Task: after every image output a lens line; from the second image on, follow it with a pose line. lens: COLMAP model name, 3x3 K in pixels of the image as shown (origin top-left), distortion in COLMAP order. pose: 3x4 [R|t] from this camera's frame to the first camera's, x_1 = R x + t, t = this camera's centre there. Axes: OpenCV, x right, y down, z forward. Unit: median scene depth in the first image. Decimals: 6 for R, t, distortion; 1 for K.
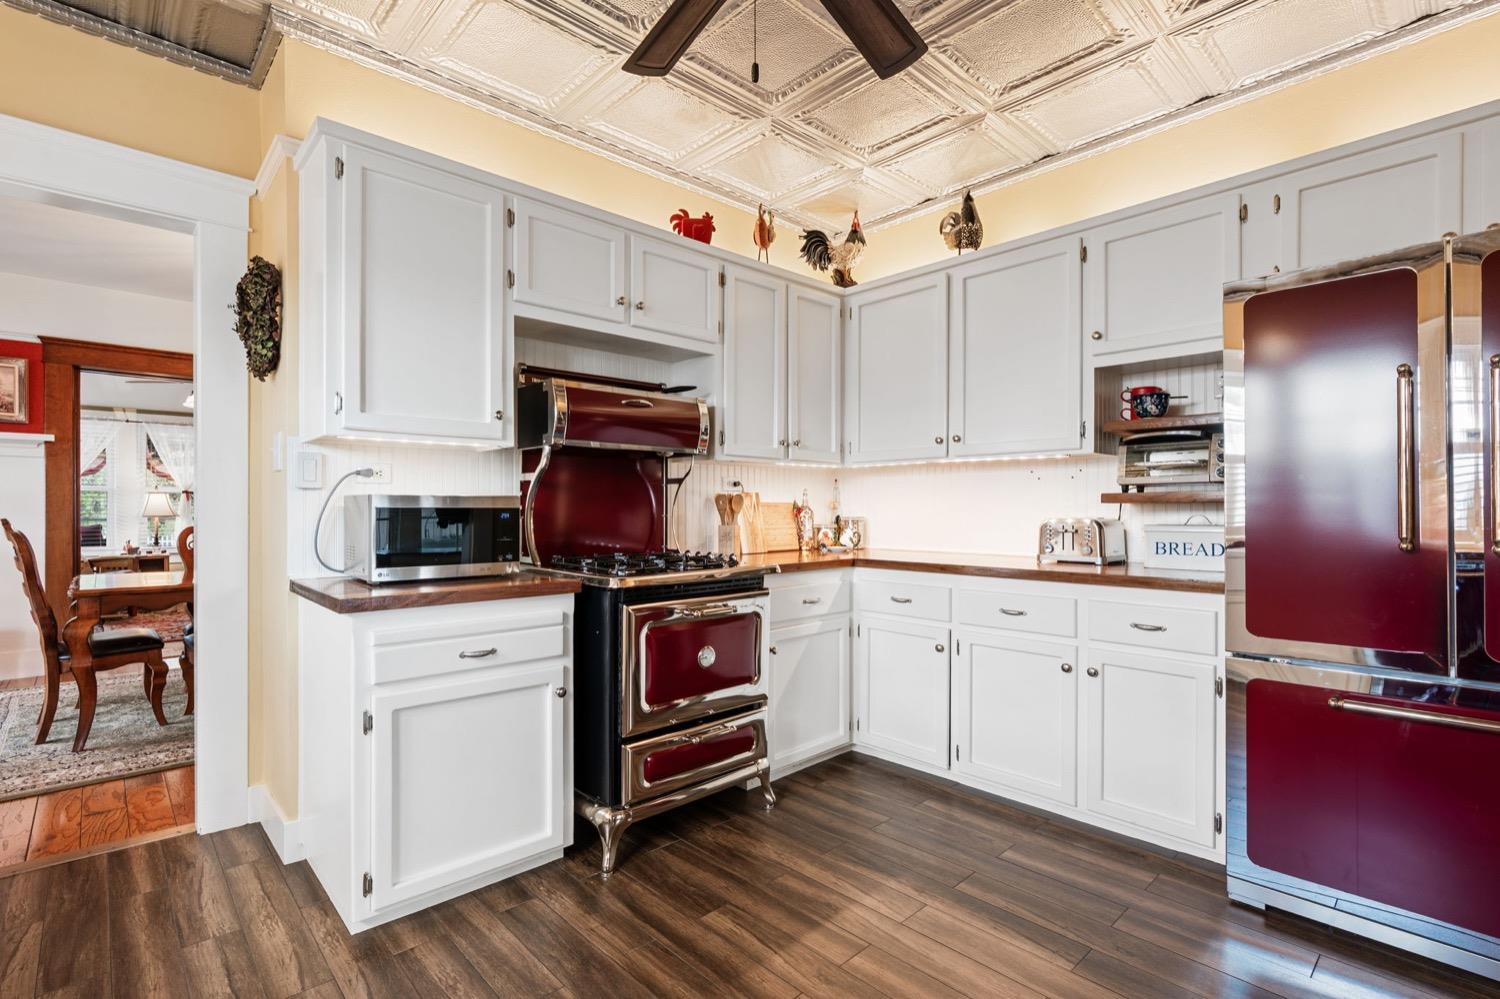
lens RADIAL K [[697.1, 0, 725.2], [0, 697.1, 502.7], [0, 0, 1]] dist [-0.005495, 0.001650]
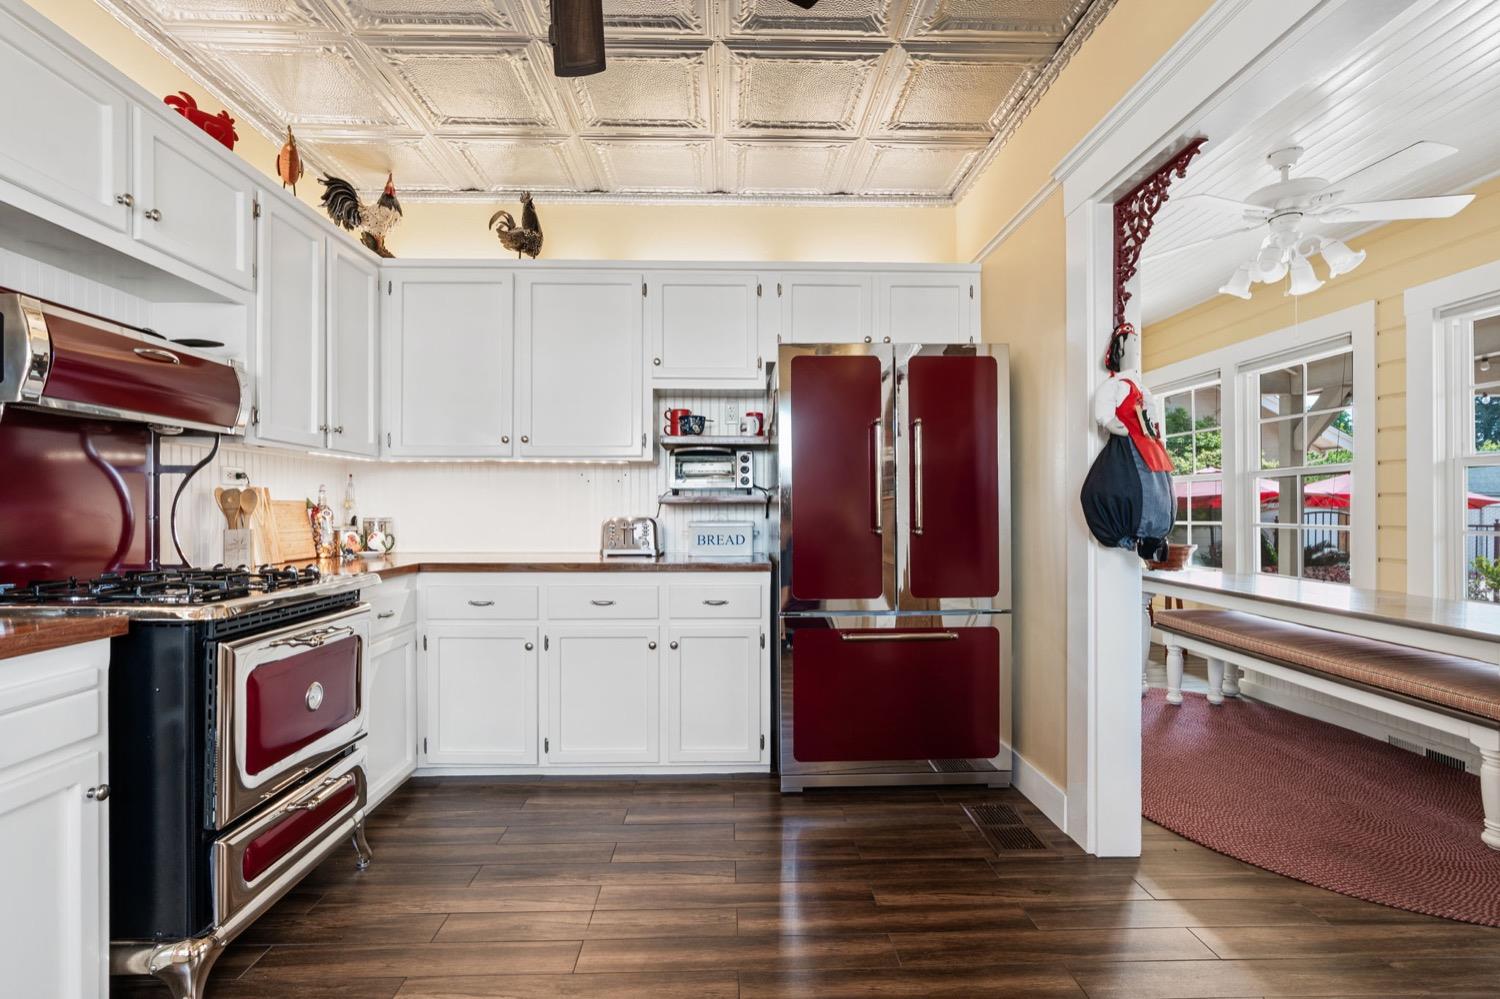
lens RADIAL K [[697.1, 0, 741.9], [0, 697.1, 505.1], [0, 0, 1]] dist [-0.005495, 0.001650]
pose [[0.664260, 0.004661, 0.747487, -0.240278], [-0.006743, 0.999977, -0.000243, 0.002245], [-0.747471, -0.004879, 0.664276, 0.099520]]
